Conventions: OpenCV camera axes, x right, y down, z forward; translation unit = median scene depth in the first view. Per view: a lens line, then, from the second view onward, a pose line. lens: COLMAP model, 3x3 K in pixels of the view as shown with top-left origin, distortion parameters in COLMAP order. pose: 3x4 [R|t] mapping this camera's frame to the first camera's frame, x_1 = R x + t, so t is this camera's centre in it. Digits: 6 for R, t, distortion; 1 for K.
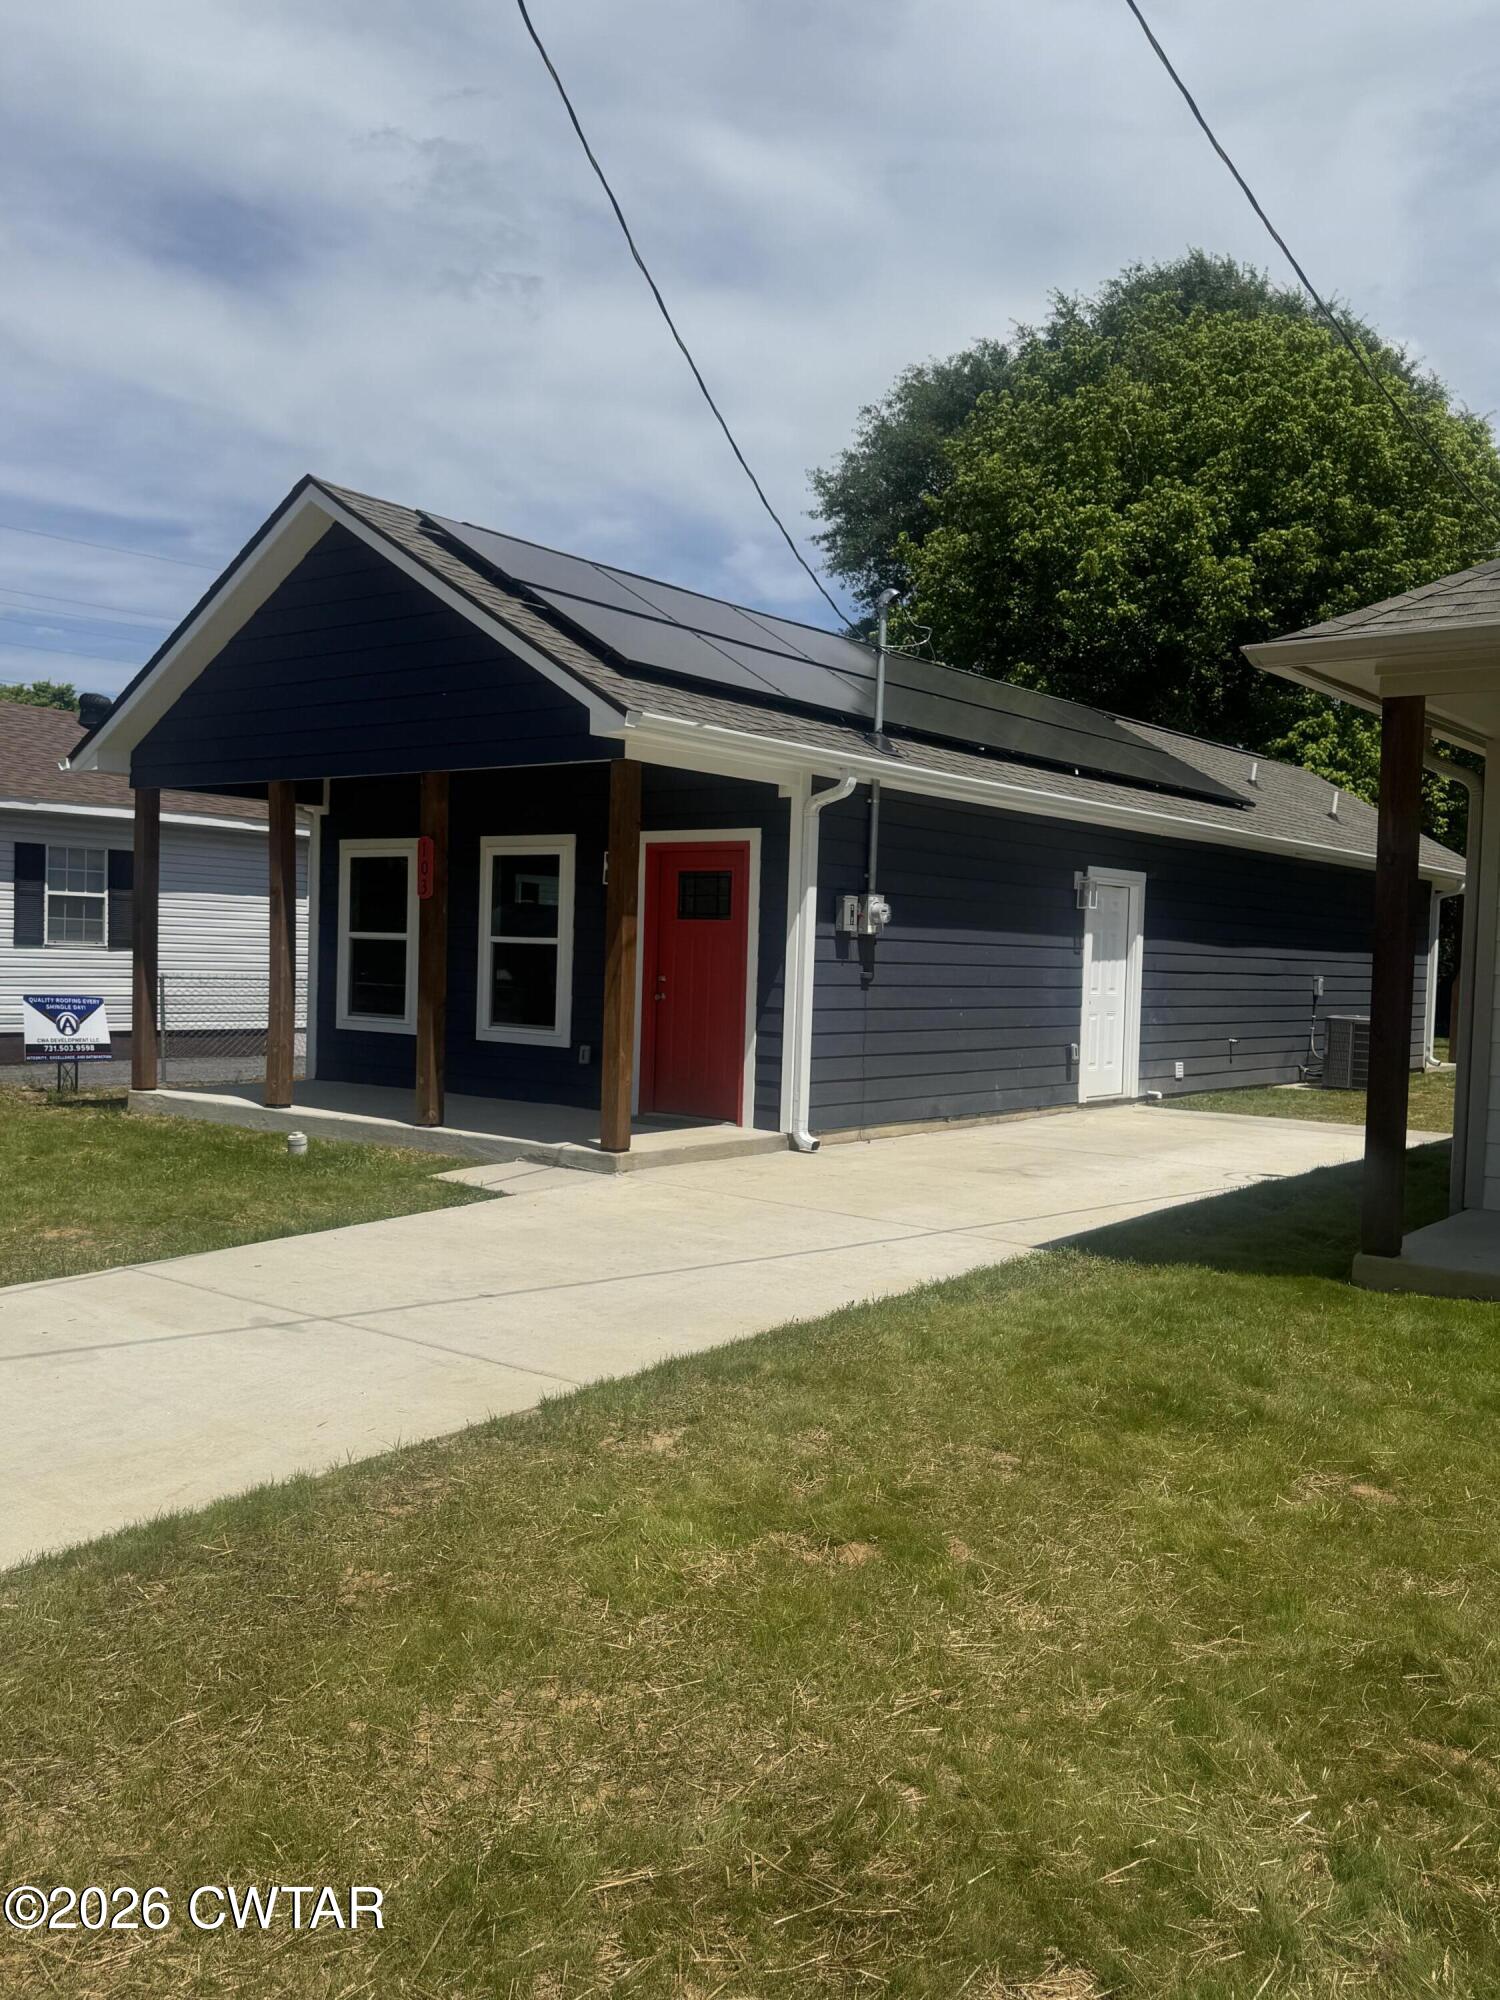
lens RADIAL K [[1661.7, 0, 729.1], [0, 1661.7, 1023.9], [0, 0, 1]] dist [0.164615, -0.390057]
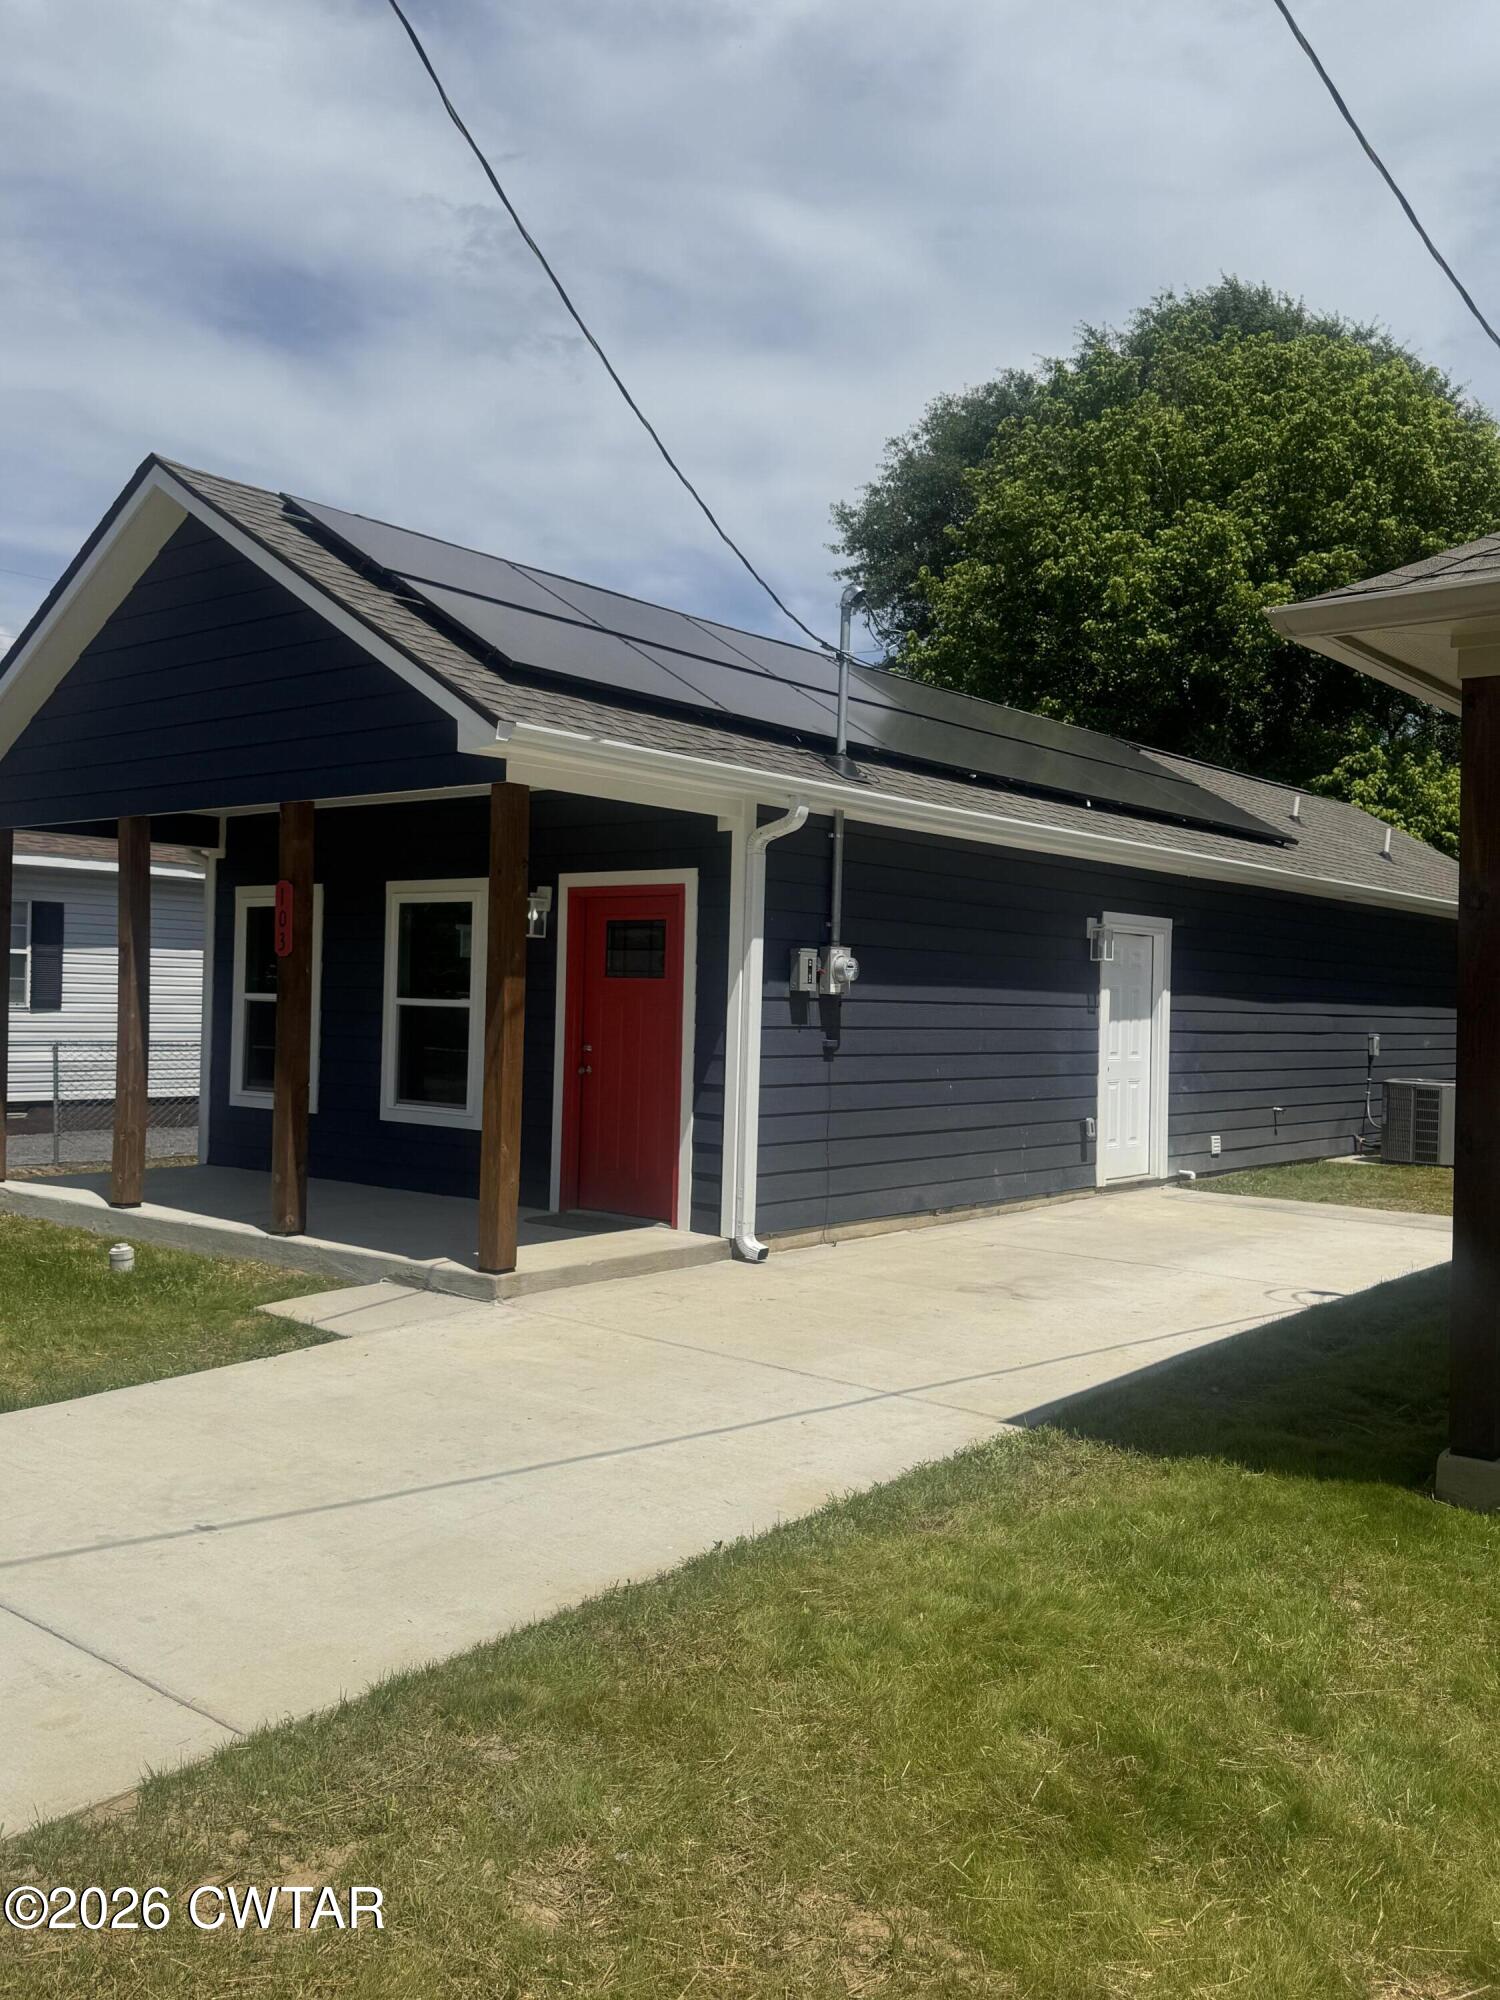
lens RADIAL K [[1660.3, 0, 750.0], [0, 1660.3, 1000.0], [0, 0, 1]] dist [0.164160, -0.365806]
pose [[0.999852, -0.005930, -0.016143, 0.047447], [0.005237, 0.999078, -0.042604, -0.013279], [0.016380, 0.042513, 0.998962, 0.141396]]
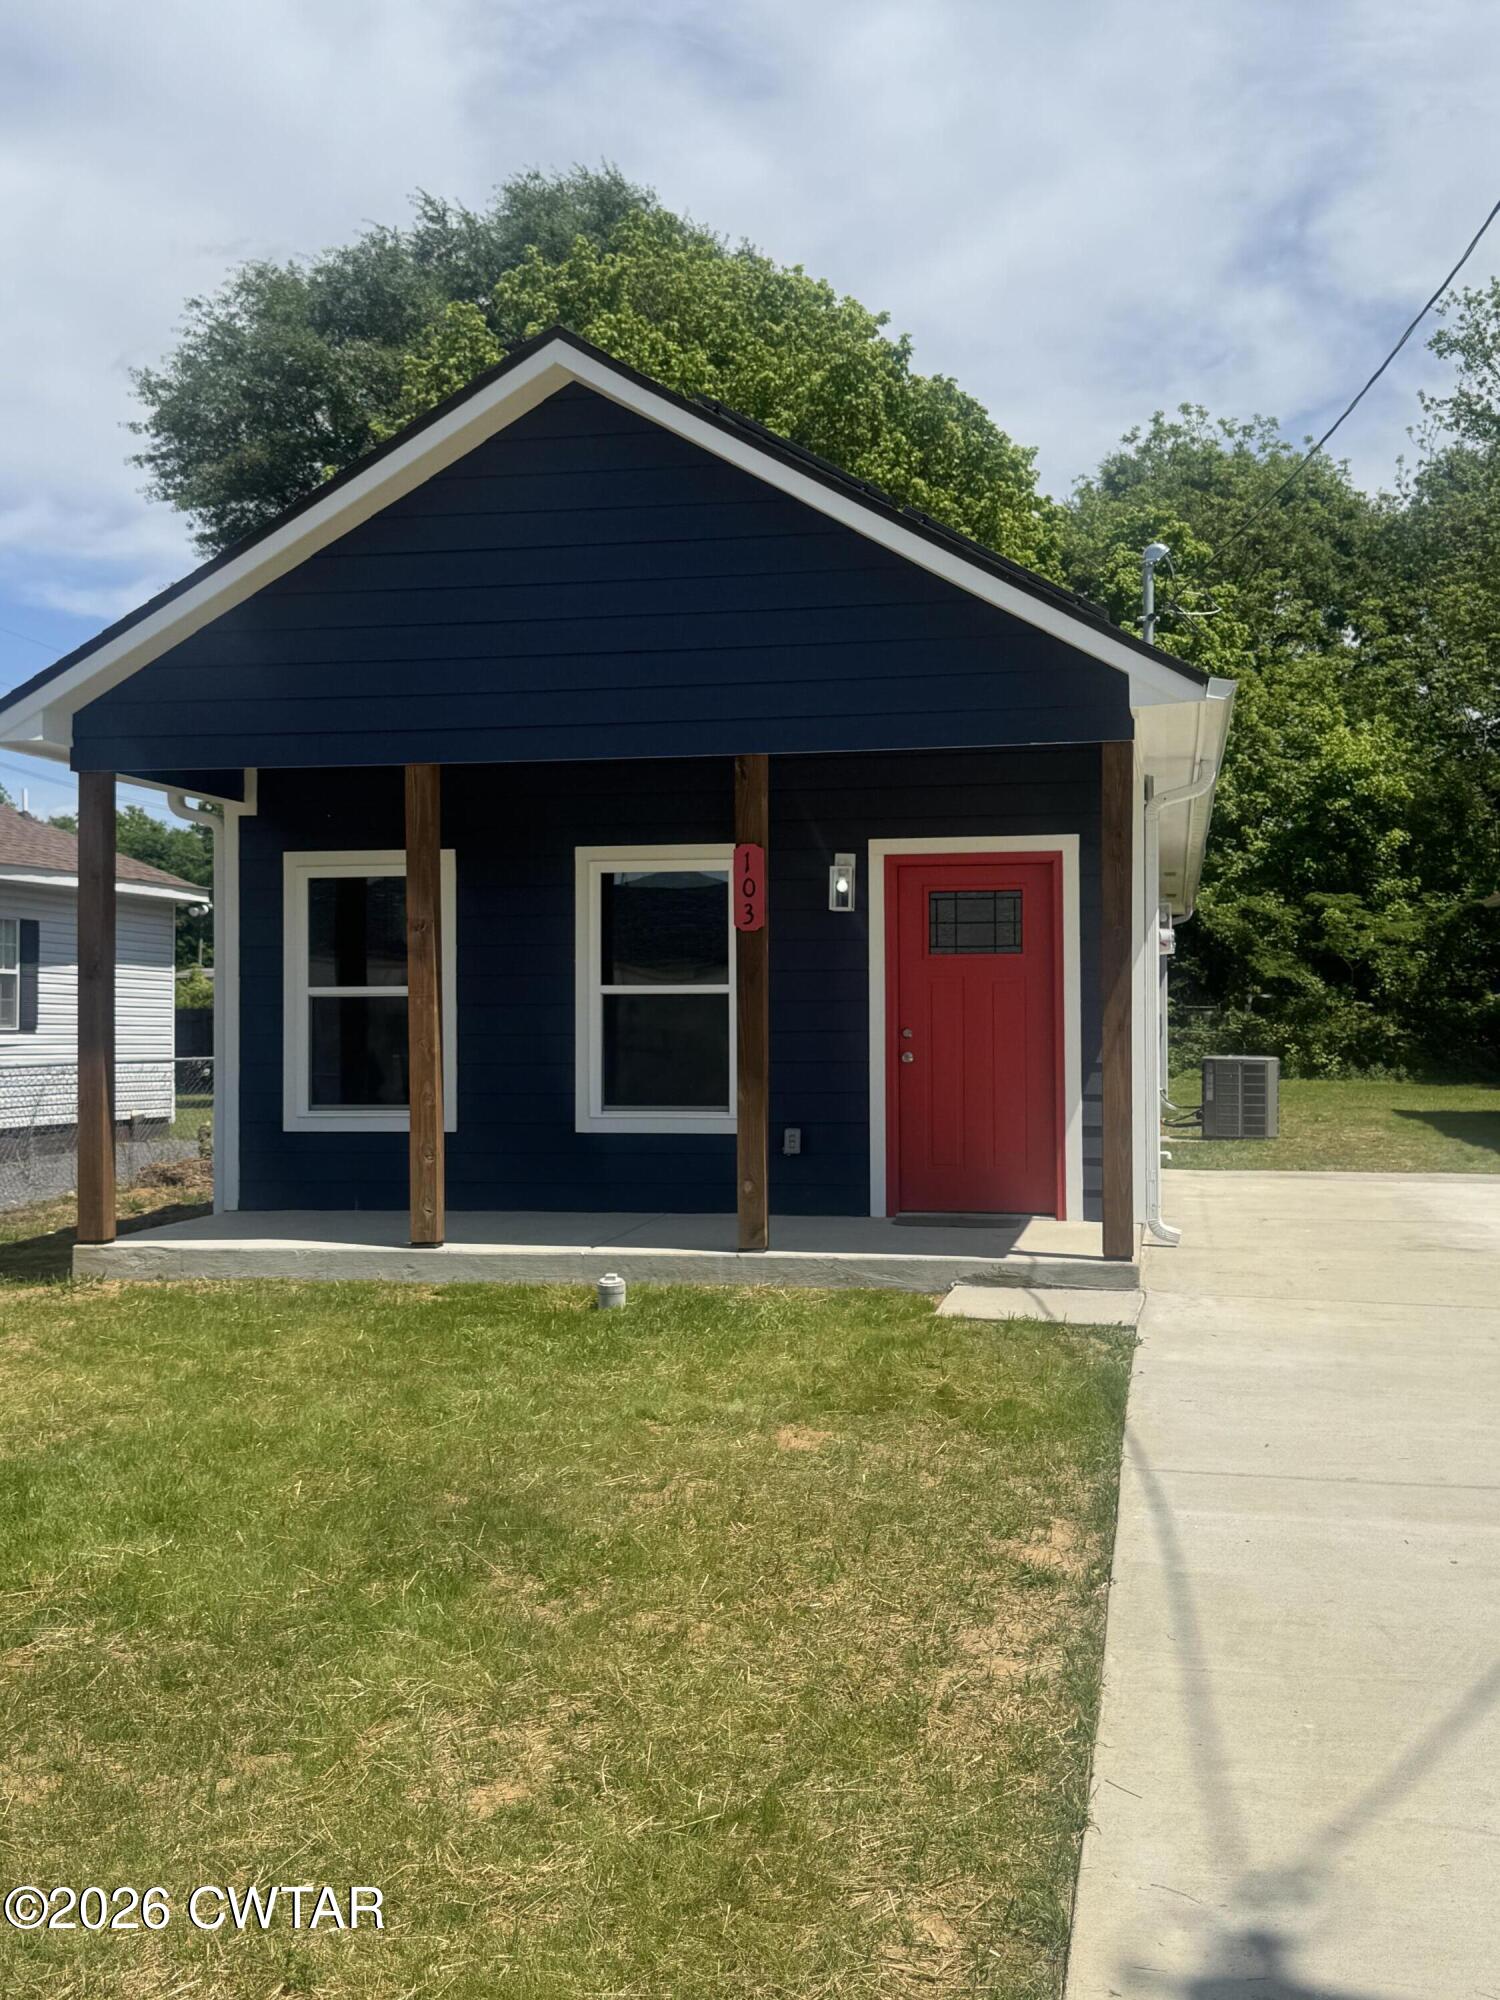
lens RADIAL K [[2067.8, 0, 750.0], [0, 2067.8, 1000.0], [0, 0, 1]] dist [0.201223, -0.516900]
pose [[0.888404, -0.029208, 0.458132, -0.459310], [0.050195, 0.998171, -0.033699, -0.012341], [-0.456310, 0.052934, 0.888245, 0.169811]]
